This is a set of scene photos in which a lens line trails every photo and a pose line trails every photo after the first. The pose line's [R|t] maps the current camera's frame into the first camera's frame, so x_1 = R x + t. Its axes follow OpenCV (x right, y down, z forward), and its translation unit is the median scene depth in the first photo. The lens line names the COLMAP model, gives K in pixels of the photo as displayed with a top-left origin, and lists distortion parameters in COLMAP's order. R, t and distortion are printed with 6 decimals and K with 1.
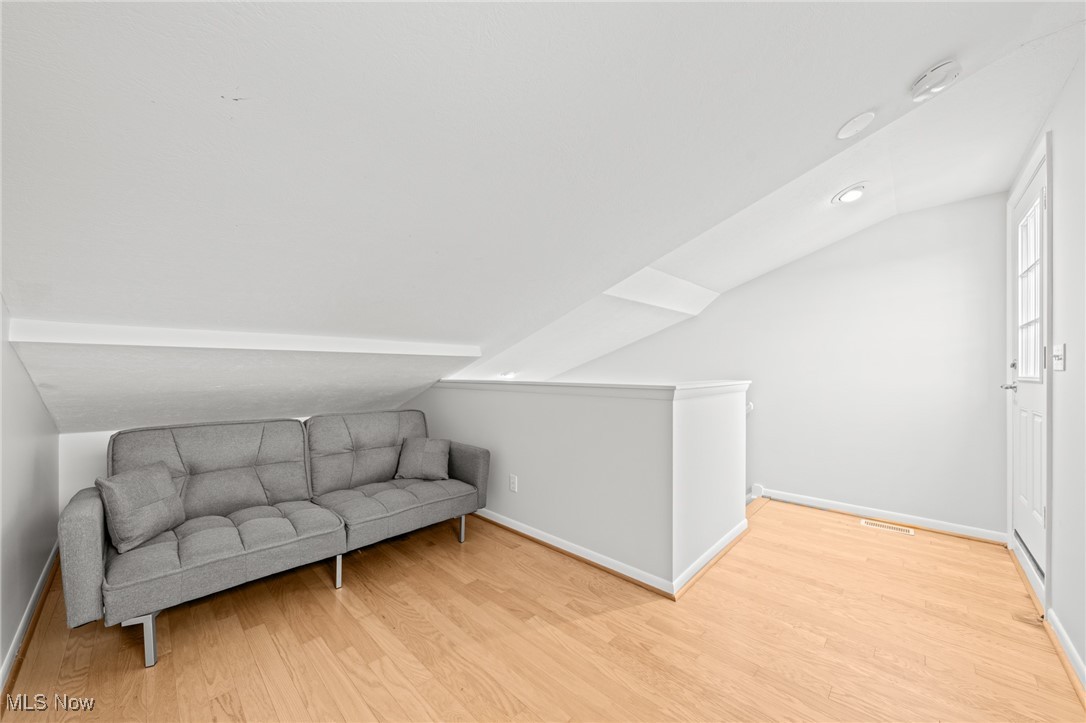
lens RADIAL K [[388.4, 0, 536.4], [0, 388.4, 368.9], [0, 0, 1]] dist [0.000417, 0.000176]
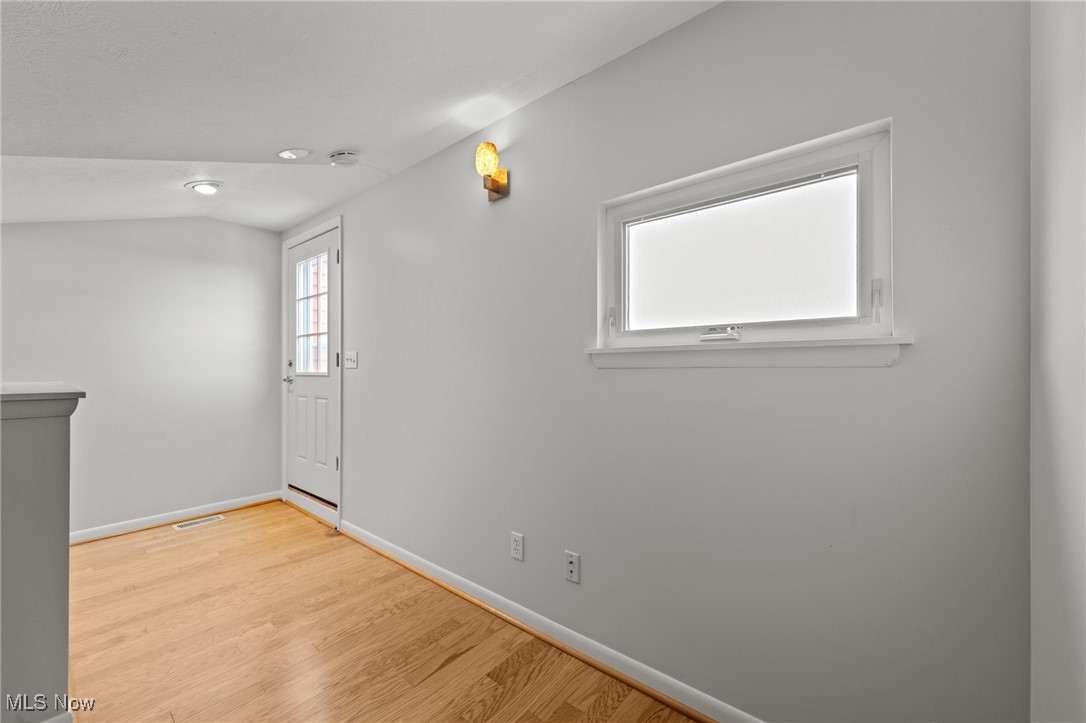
lens RADIAL K [[413.2, 0, 537.8], [0, 413.2, 366.4], [0, 0, 1]] dist [-0.002411, -0.000119]
pose [[-0.073017, 0.004850, 0.997319, -0.310642], [-0.007500, 0.999957, -0.005412, -0.000021], [-0.997303, -0.007875, -0.072977, 0.264671]]
